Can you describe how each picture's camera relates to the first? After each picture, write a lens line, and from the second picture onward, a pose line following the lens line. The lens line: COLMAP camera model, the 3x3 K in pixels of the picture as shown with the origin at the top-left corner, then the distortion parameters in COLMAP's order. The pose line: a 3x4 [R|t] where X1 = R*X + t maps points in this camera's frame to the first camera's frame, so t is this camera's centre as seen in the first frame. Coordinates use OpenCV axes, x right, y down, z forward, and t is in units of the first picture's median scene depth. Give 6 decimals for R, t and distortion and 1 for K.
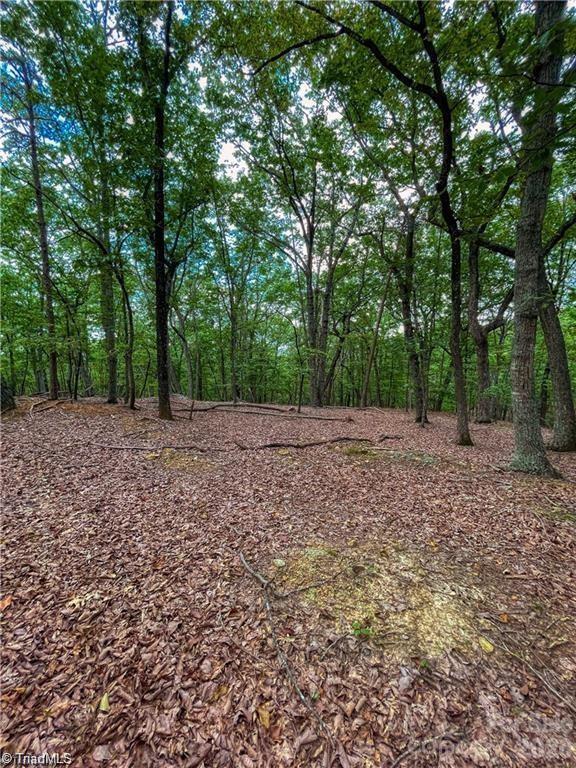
lens RADIAL K [[307.2, 0, 288.0], [0, 307.2, 384.0], [0, 0, 1]] dist [-0.000074, -0.000187]
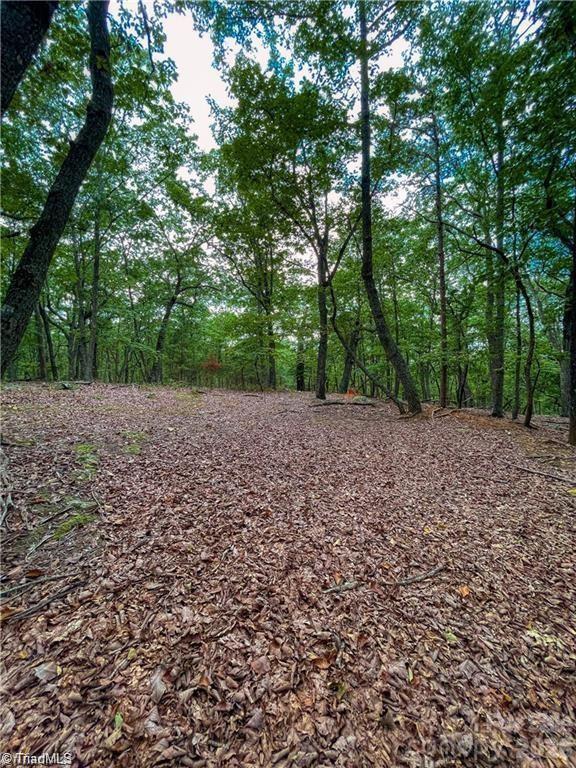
lens RADIAL K [[307.2, 0, 288.0], [0, 307.2, 384.0], [0, 0, 1]] dist [-0.000074, -0.000187]
pose [[0.465569, 0.029127, -0.884532, -0.104310], [-0.059147, 0.998248, 0.001740, -0.005124], [0.883033, 0.051507, 0.466476, -0.061588]]
